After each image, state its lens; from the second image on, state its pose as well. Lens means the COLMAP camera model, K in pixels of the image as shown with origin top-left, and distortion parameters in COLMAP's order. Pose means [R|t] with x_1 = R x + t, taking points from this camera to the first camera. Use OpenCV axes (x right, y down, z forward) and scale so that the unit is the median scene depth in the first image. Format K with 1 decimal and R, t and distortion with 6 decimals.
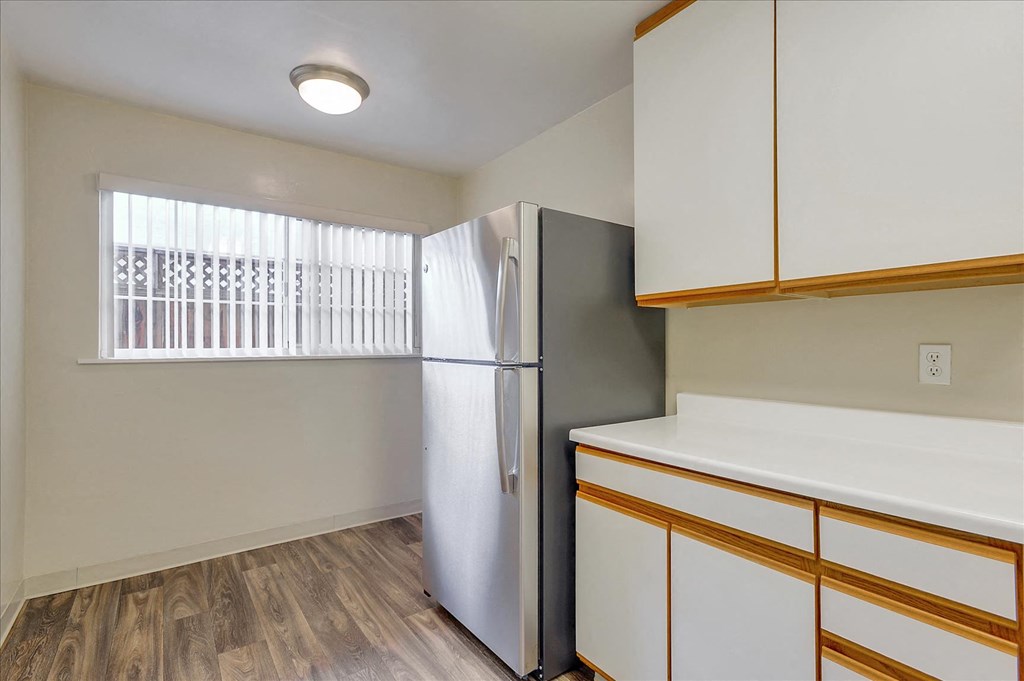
lens RADIAL K [[488.6, 0, 512.0], [0, 488.6, 340.5], [0, 0, 1]] dist [0.010408, -0.000296]
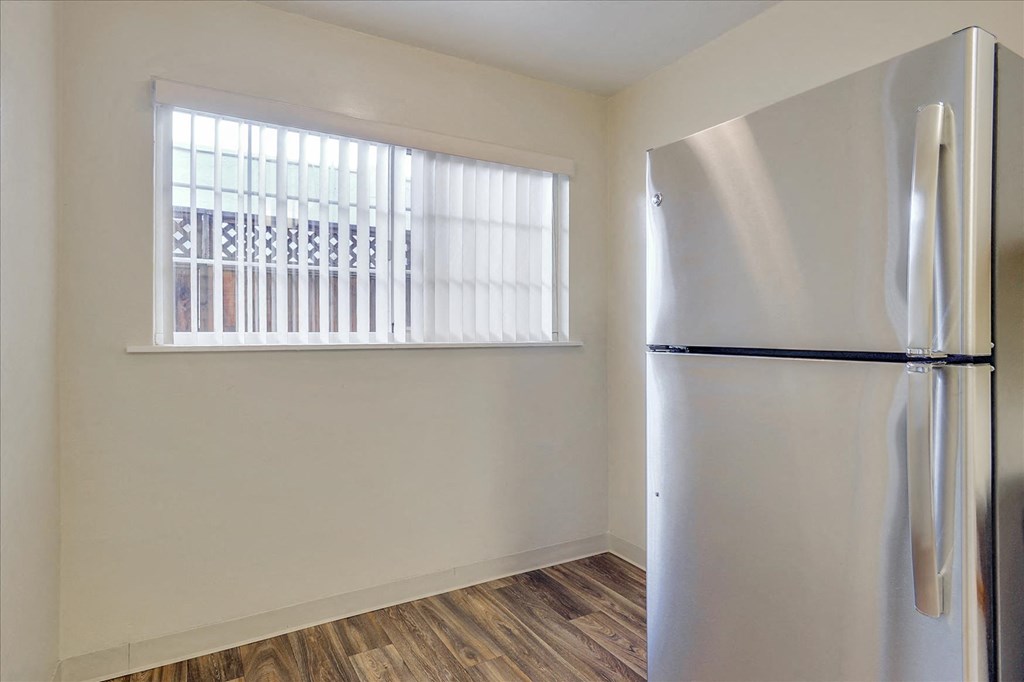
lens RADIAL K [[554.4, 0, 510.3], [0, 554.4, 330.5], [0, 0, 1]] dist [0.001913, 0.000426]
pose [[0.995752, 0.004471, -0.091970, -0.234454], [-0.003581, 0.999945, 0.009838, 0.004796], [0.092009, -0.009466, 0.995713, 0.231687]]
